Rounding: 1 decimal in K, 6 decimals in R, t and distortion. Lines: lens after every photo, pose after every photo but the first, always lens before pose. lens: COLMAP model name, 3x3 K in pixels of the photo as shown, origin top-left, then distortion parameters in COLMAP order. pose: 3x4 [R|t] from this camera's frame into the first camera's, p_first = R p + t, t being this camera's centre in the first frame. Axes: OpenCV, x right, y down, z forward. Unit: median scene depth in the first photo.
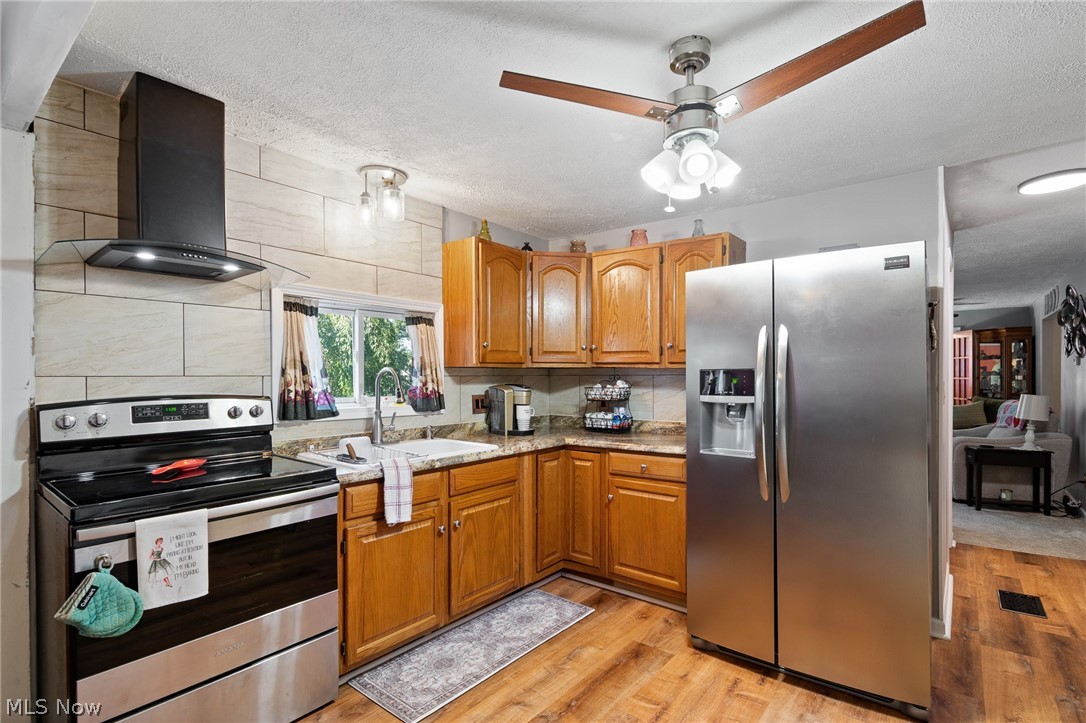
lens RADIAL K [[506.7, 0, 572.0], [0, 506.7, 365.7], [0, 0, 1]] dist [0.000646, -0.000075]
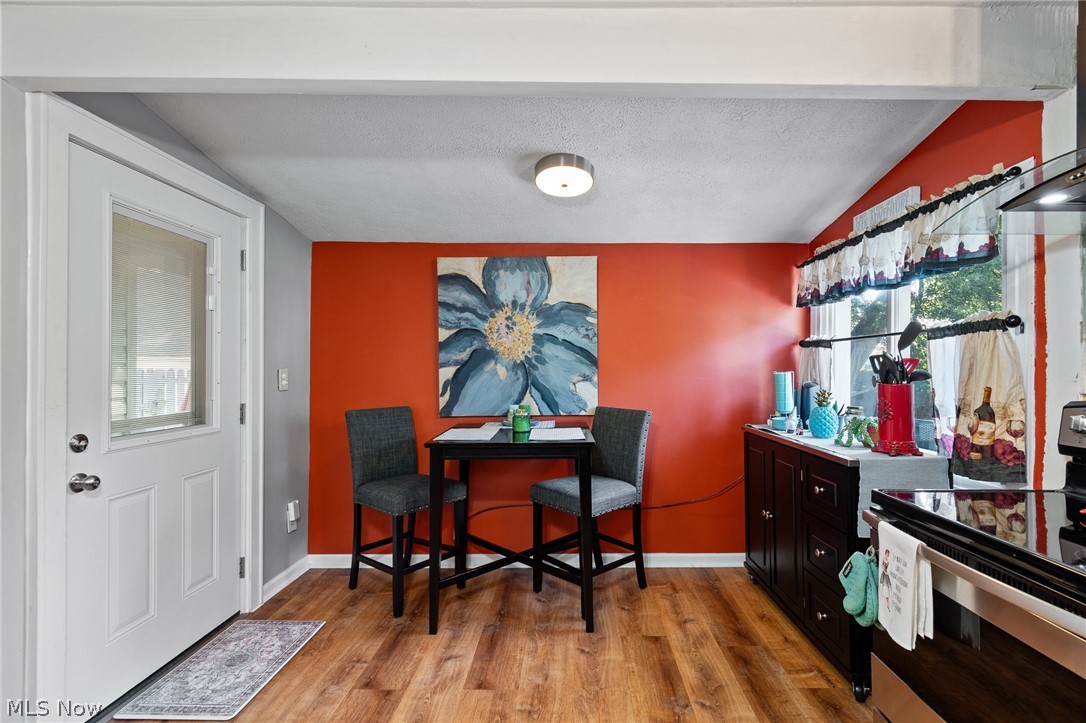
lens RADIAL K [[506.7, 0, 572.0], [0, 506.7, 365.7], [0, 0, 1]] dist [0.000646, -0.000075]
pose [[-0.794871, -0.005347, -0.606755, 0.108009], [0.007399, 0.999801, -0.018504, 0.022610], [0.606733, -0.019197, -0.794674, 0.942403]]
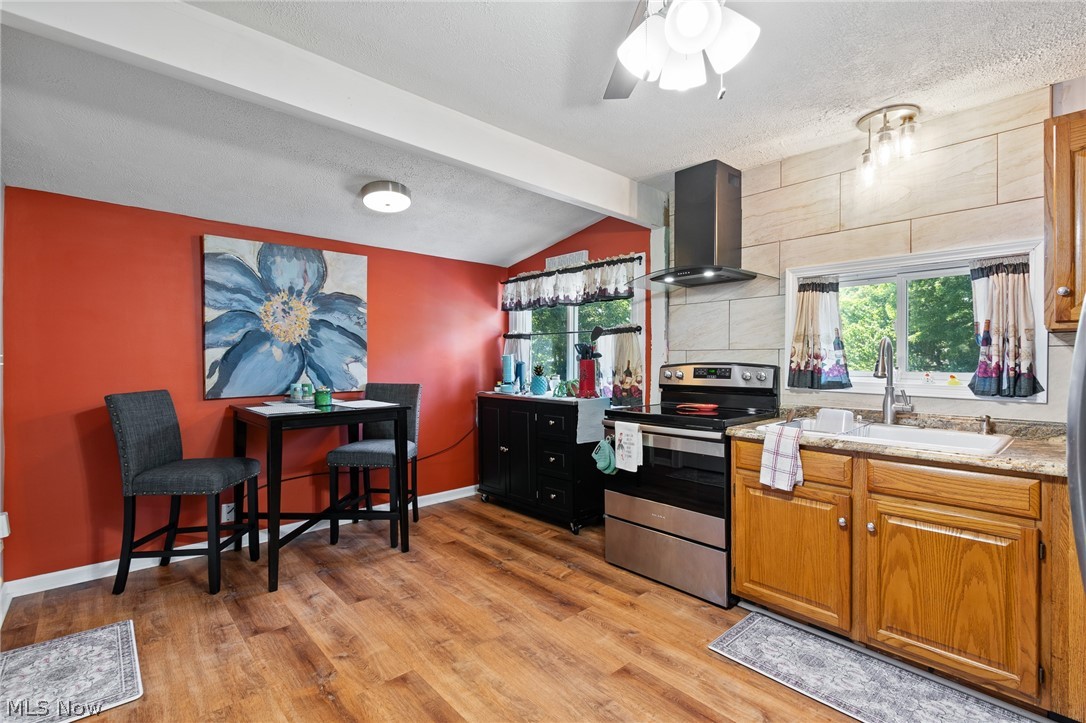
lens RADIAL K [[501.8, 0, 545.4], [0, 501.8, 358.0], [0, 0, 1]] dist [0.001923, 0.000376]
pose [[-0.176293, -0.005456, -0.984323, 0.748684], [0.012647, 0.999890, -0.007807, 0.048414], [0.984256, -0.013825, -0.176205, 0.724562]]
